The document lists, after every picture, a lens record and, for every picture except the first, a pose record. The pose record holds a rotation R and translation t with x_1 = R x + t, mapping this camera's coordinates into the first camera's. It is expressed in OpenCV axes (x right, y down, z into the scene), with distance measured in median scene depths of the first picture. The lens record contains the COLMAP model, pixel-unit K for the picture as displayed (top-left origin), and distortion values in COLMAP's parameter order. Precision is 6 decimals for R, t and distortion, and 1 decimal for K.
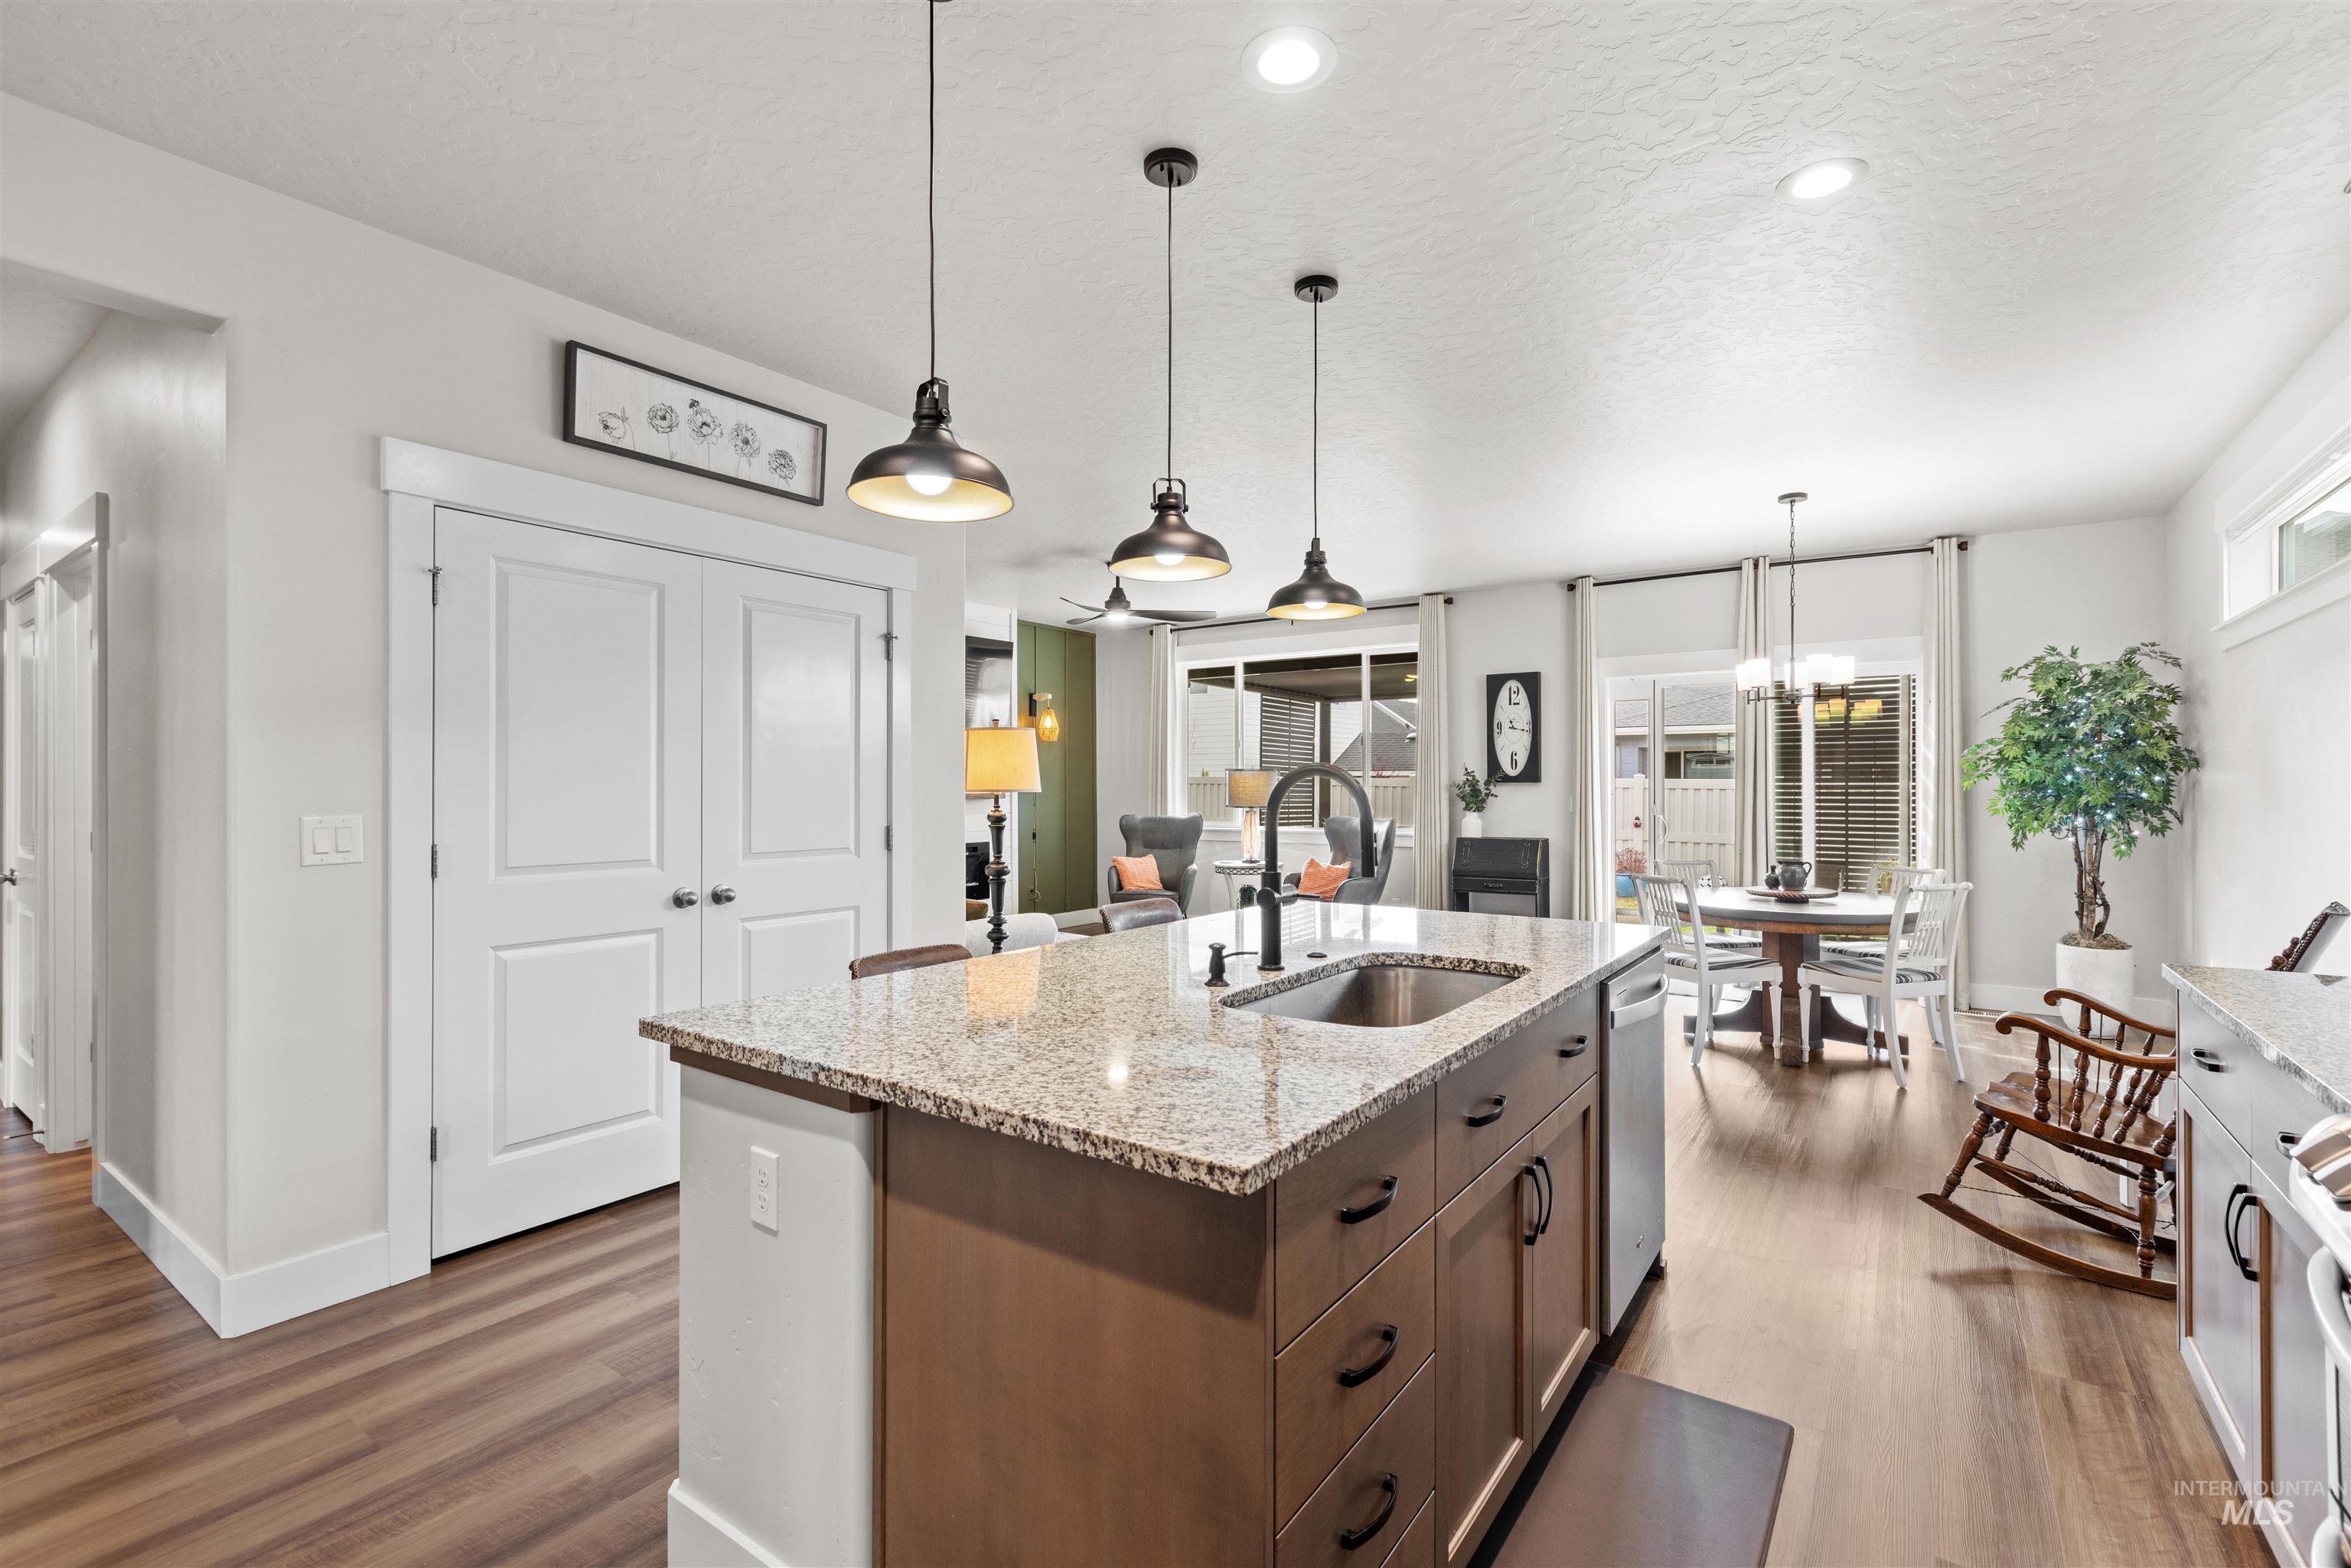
lens RADIAL K [[1048.1, 0, 1171.4], [0, 1048.1, 782.4], [0, 0, 1]] dist [0.003010, -0.001155]
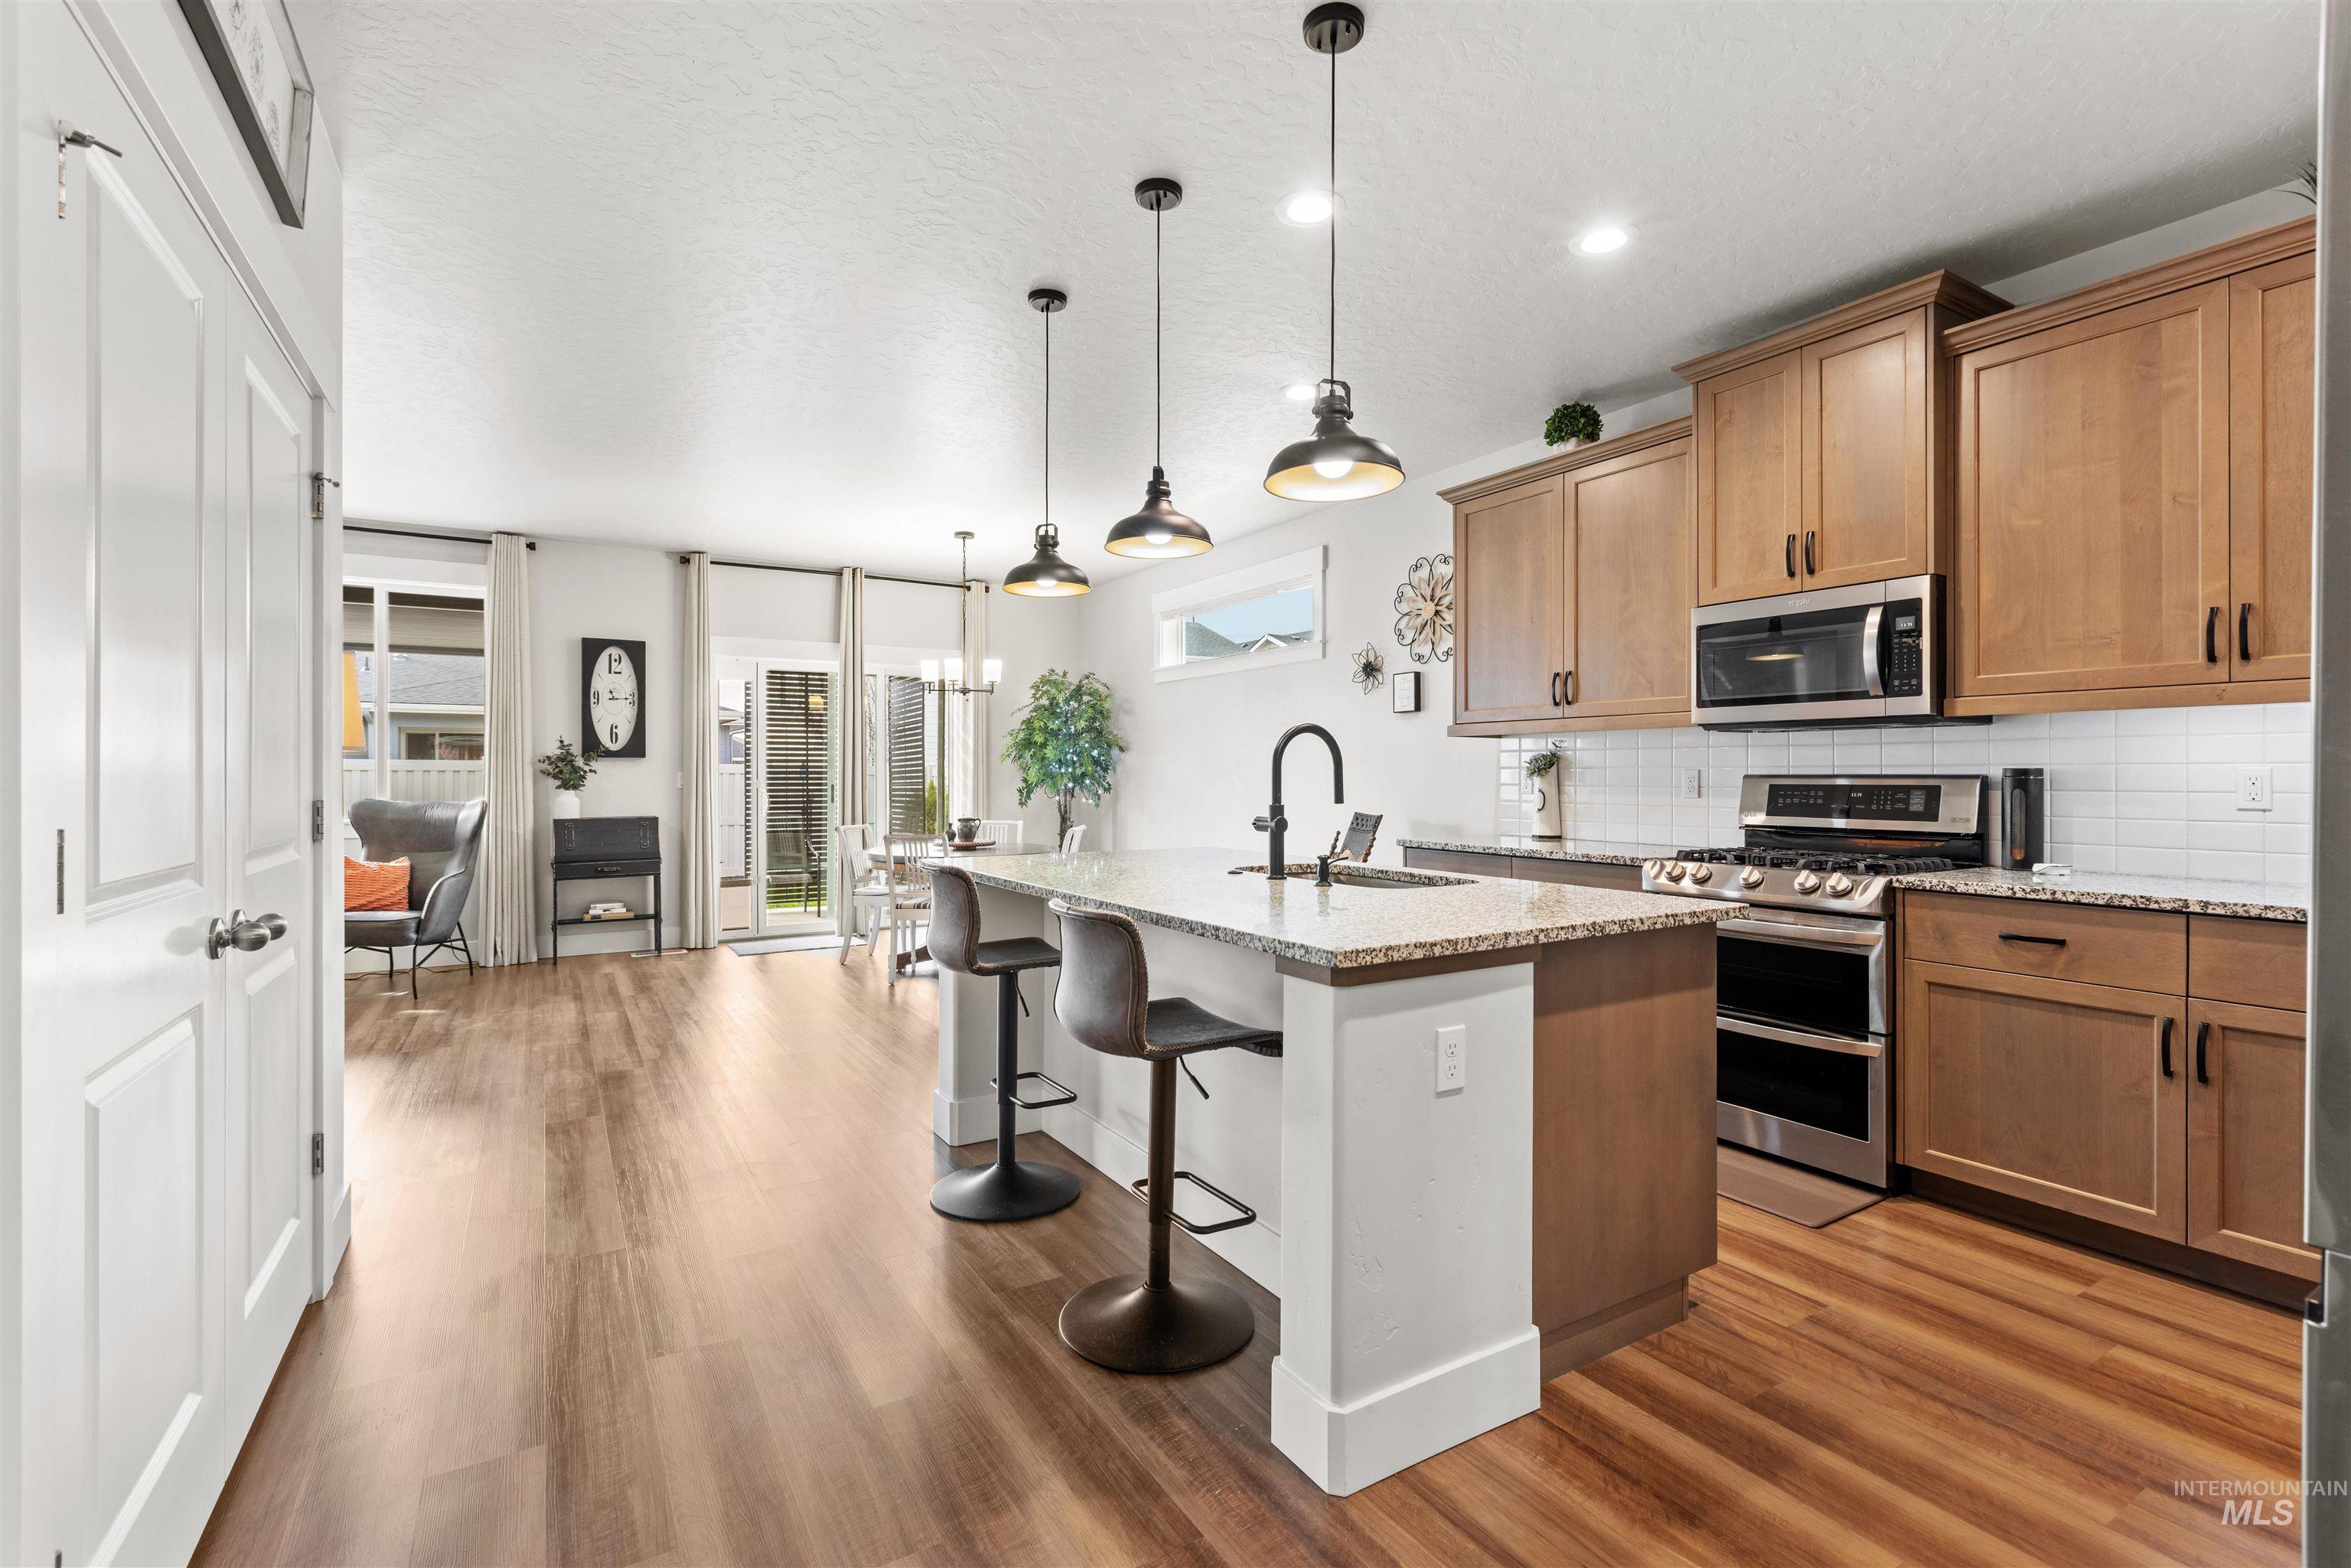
lens RADIAL K [[1048.1, 0, 1189.2], [0, 1048.1, 777.8], [0, 0, 1]] dist [0.003010, -0.001155]
pose [[0.390014, -0.003325, 0.920803, -0.339711], [-0.001513, 0.999990, 0.004252, 0.013831], [-0.920808, -0.003051, 0.390005, 0.173164]]
